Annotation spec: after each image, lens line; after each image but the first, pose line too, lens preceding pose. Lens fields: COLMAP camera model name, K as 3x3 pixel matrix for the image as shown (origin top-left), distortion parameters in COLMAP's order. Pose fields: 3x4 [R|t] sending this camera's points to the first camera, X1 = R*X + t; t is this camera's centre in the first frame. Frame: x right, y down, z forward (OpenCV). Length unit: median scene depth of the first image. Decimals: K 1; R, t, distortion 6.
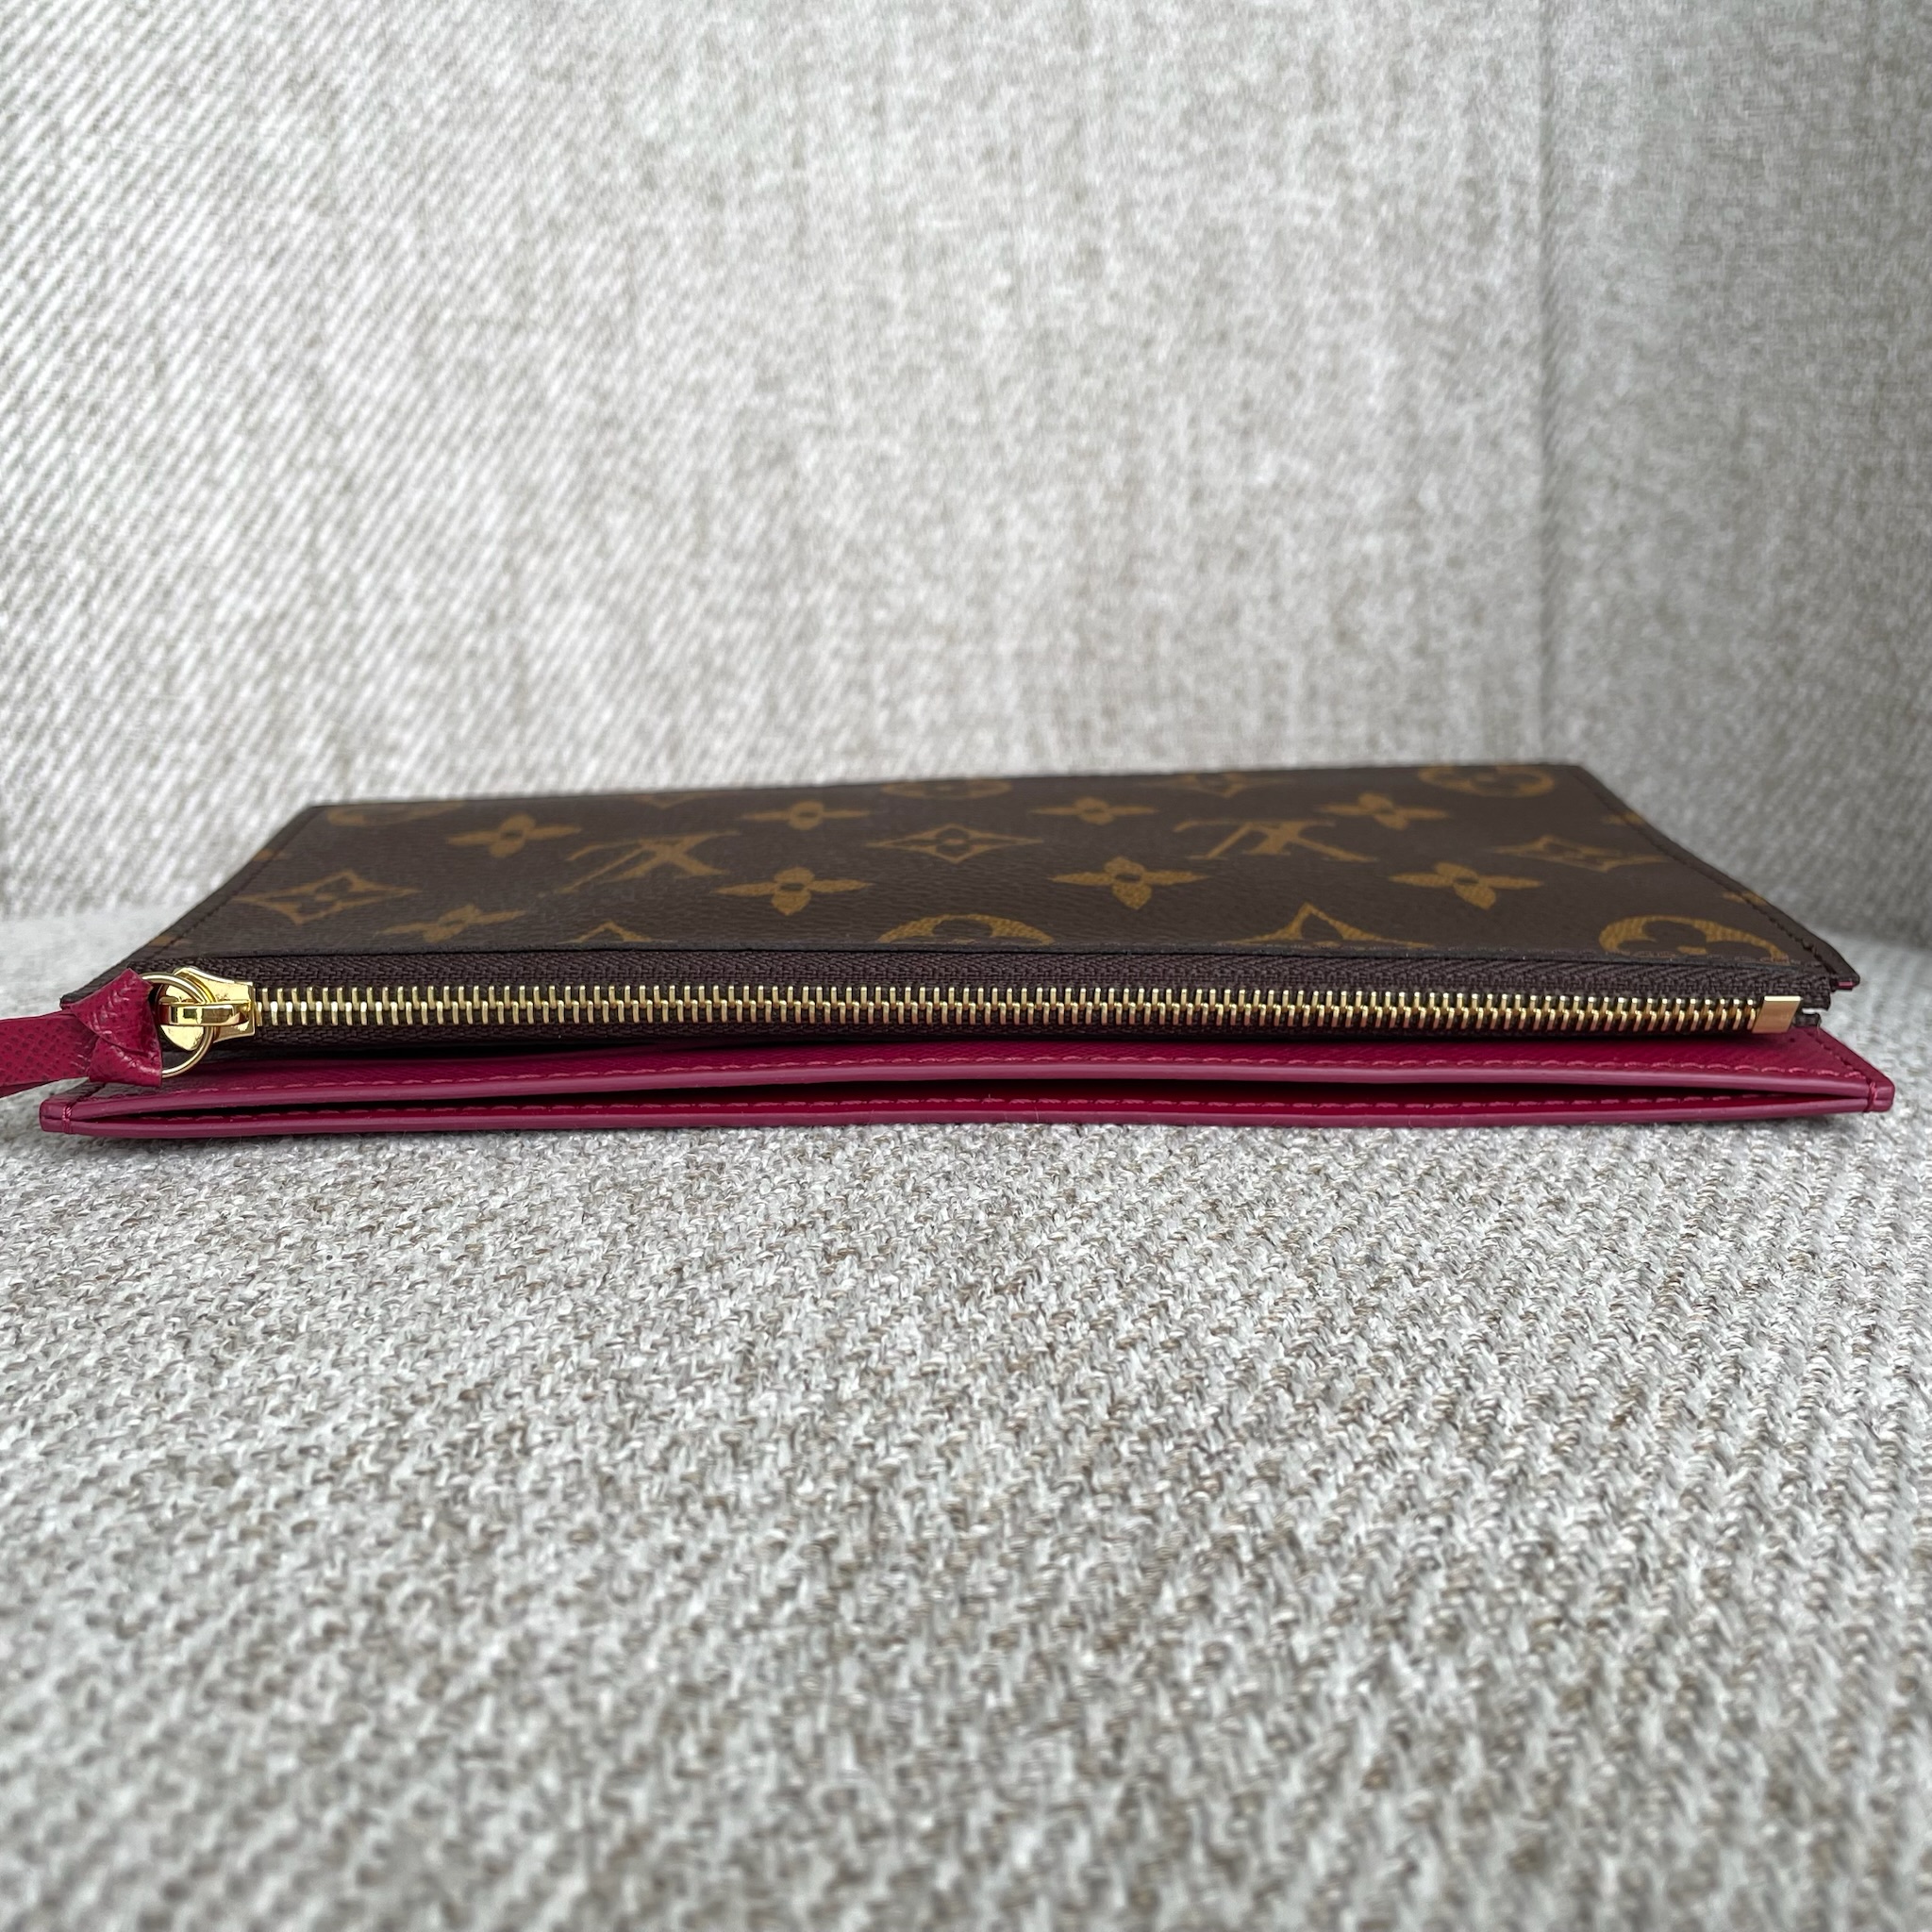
lens RADIAL K [[2093.6, 0, 965.5], [0, 2093.6, 942.2], [0, 0, 1]] dist [0.048697, -0.113533]
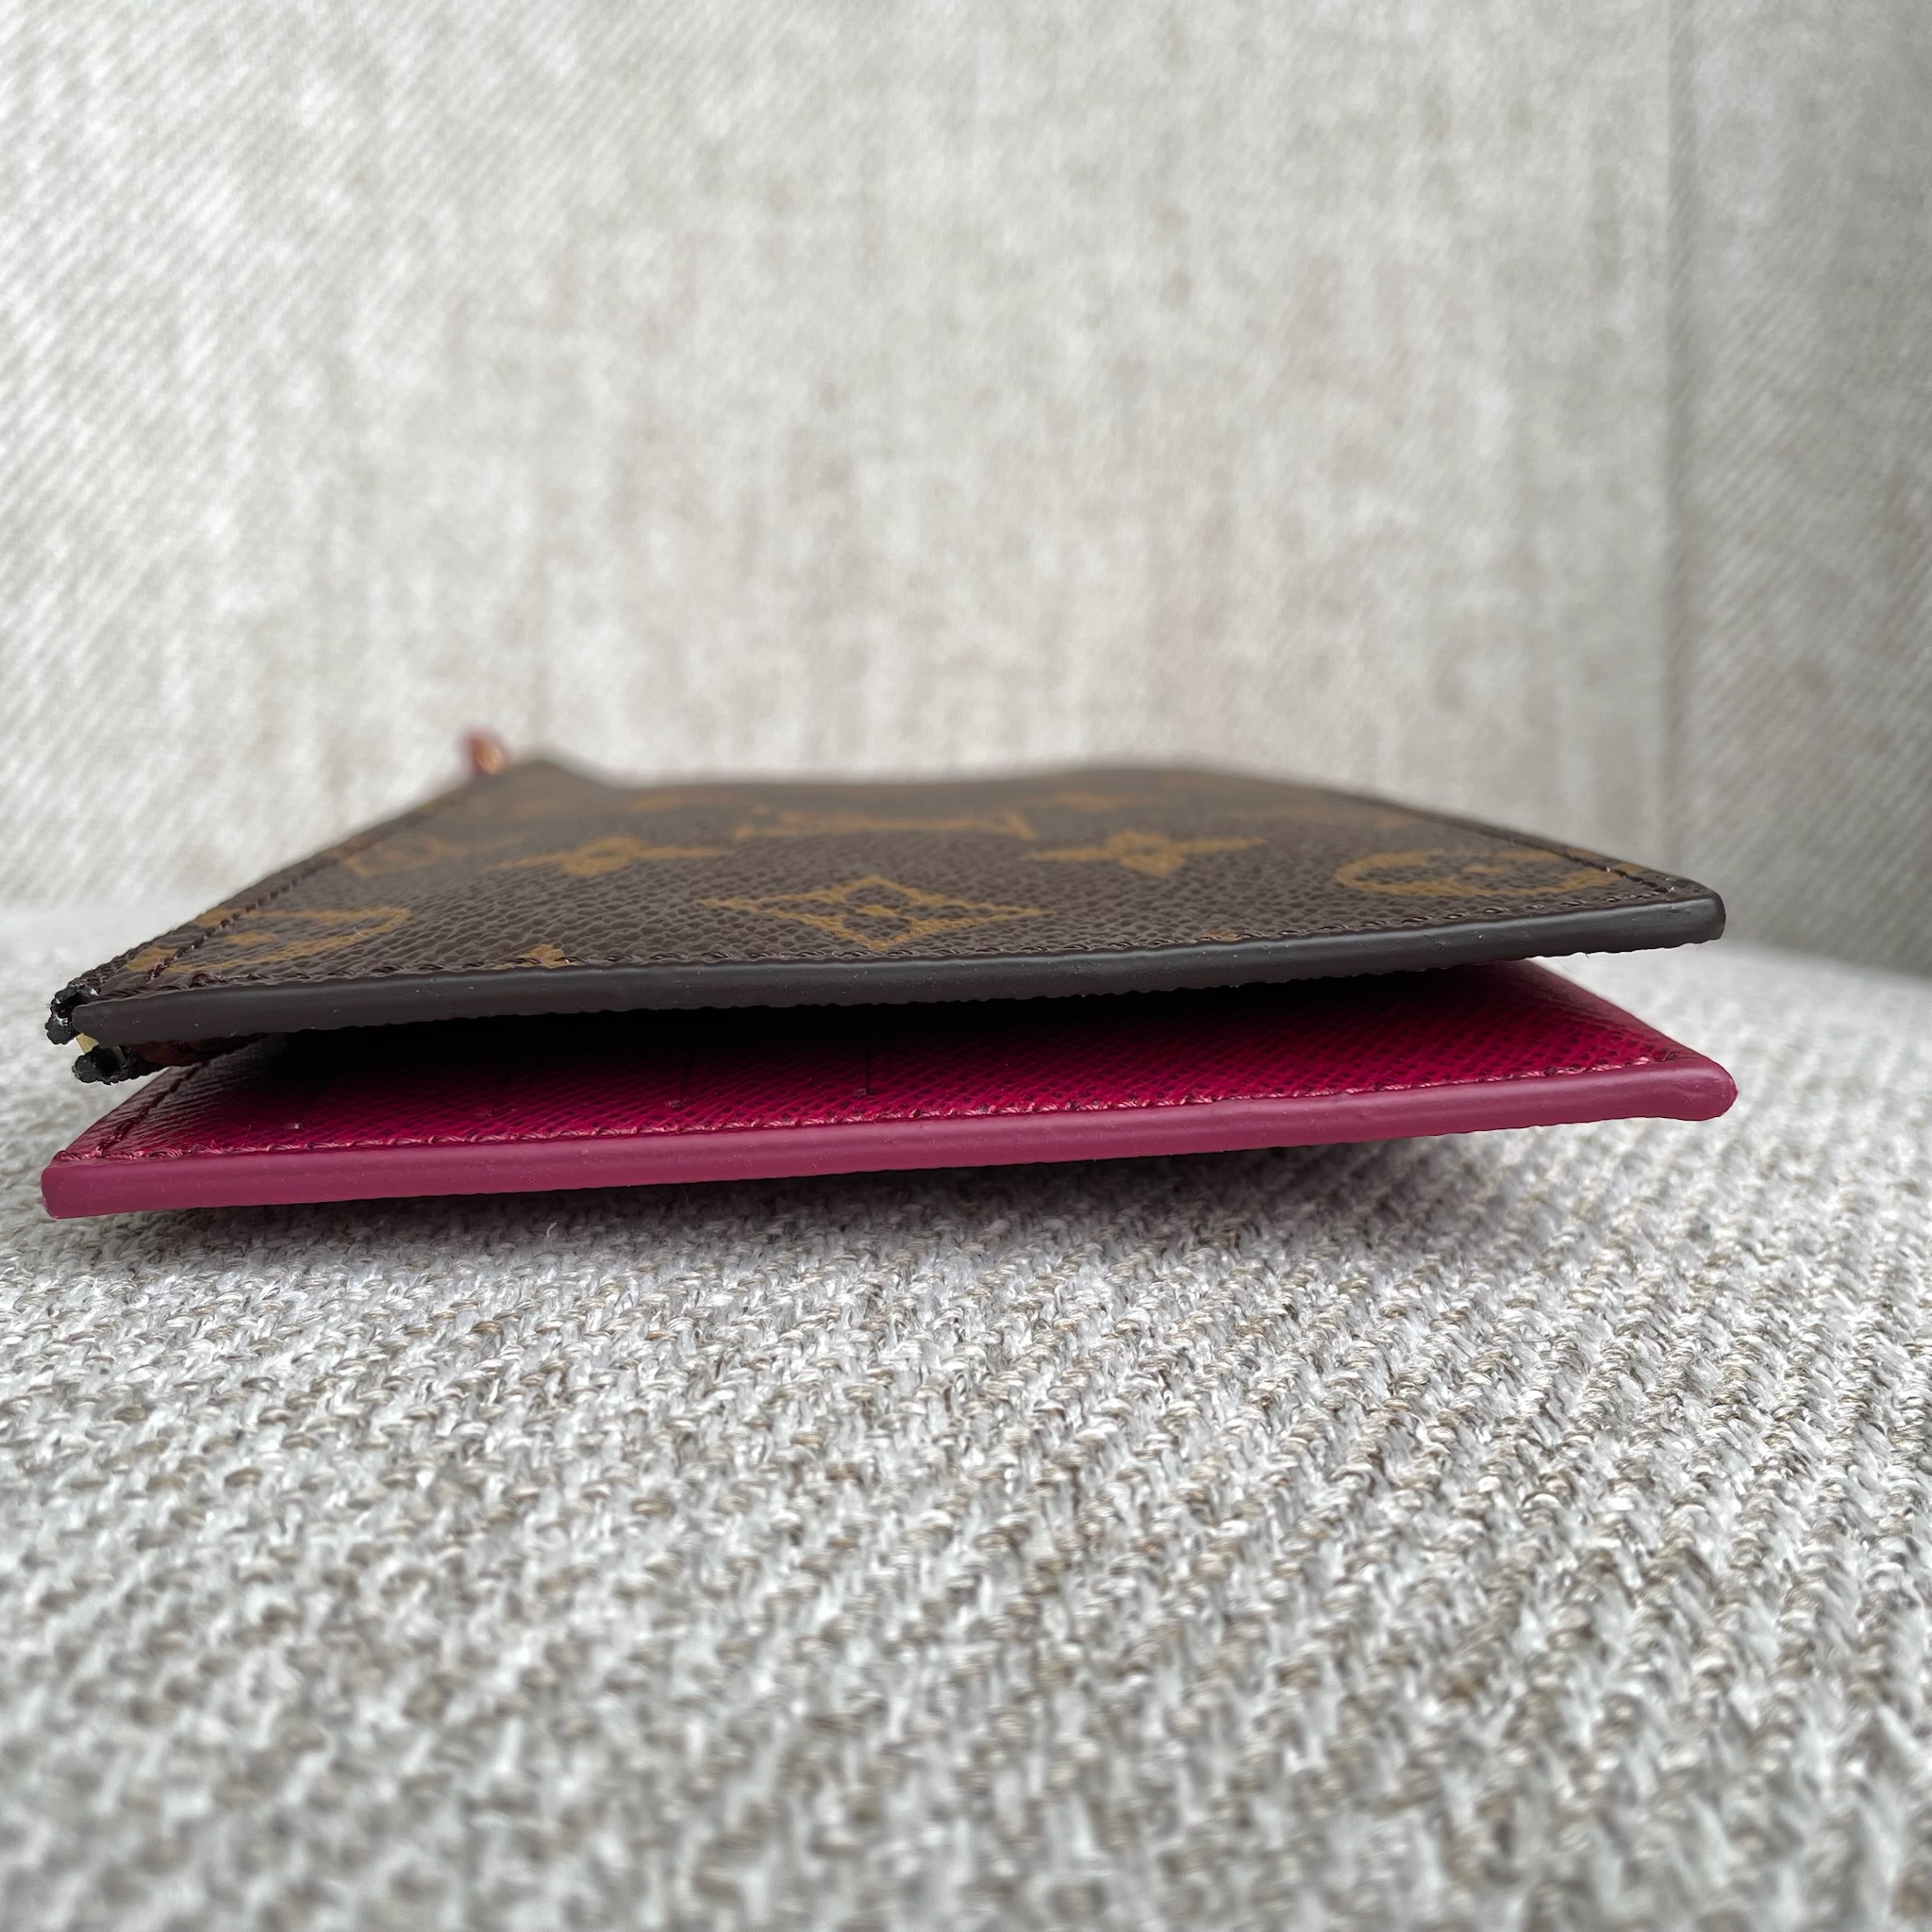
lens RADIAL K [[2121.7, 0, 966.0], [0, 2121.7, 966.0], [0, 0, 1]] dist [0.029802, -0.125785]
pose [[0.998895, 0.046650, 0.005634, -0.087758], [-0.046145, 0.996501, -0.069687, 0.142828], [-0.008865, 0.069350, 0.997553, 0.285761]]
